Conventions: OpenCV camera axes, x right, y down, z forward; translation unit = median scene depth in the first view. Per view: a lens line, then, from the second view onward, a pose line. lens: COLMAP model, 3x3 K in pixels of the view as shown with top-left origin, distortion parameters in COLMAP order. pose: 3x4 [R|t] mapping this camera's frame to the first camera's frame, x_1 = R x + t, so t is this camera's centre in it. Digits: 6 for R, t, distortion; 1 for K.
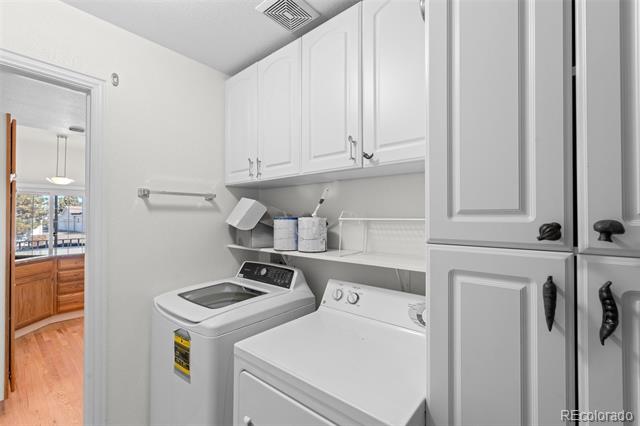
lens RADIAL K [[277.9, 0, 320.0], [0, 277.9, 213.0], [0, 0, 1]] dist [-0.002009, 0.000794]
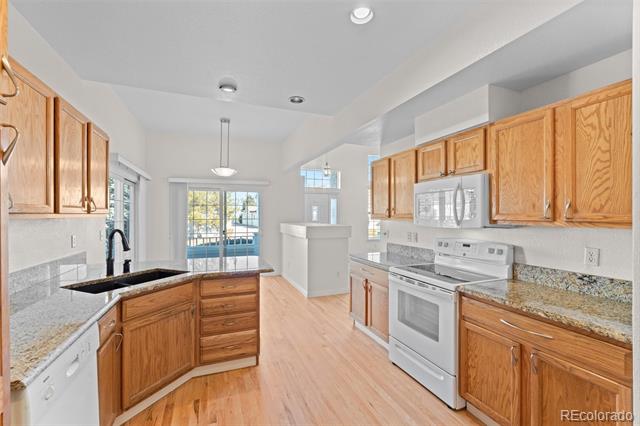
lens RADIAL K [[277.9, 0, 320.0], [0, 277.9, 213.0], [0, 0, 1]] dist [-0.002009, 0.000794]
pose [[0.882002, -0.002826, -0.471236, -0.396743], [0.007422, 0.999941, 0.007895, 0.008636], [0.471186, -0.010461, 0.881972, 0.564298]]
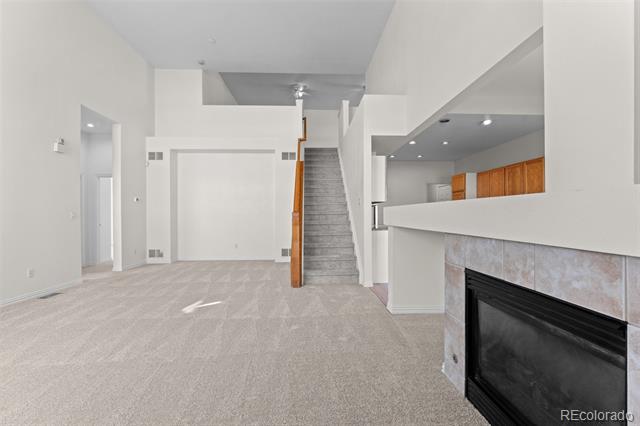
lens RADIAL K [[277.9, 0, 320.0], [0, 277.9, 213.0], [0, 0, 1]] dist [-0.002009, 0.000794]
pose [[-0.677781, 0.007463, 0.735226, -1.420654], [-0.005740, 0.999864, -0.015441, 0.112429], [-0.735241, -0.014686, -0.677647, 2.582603]]
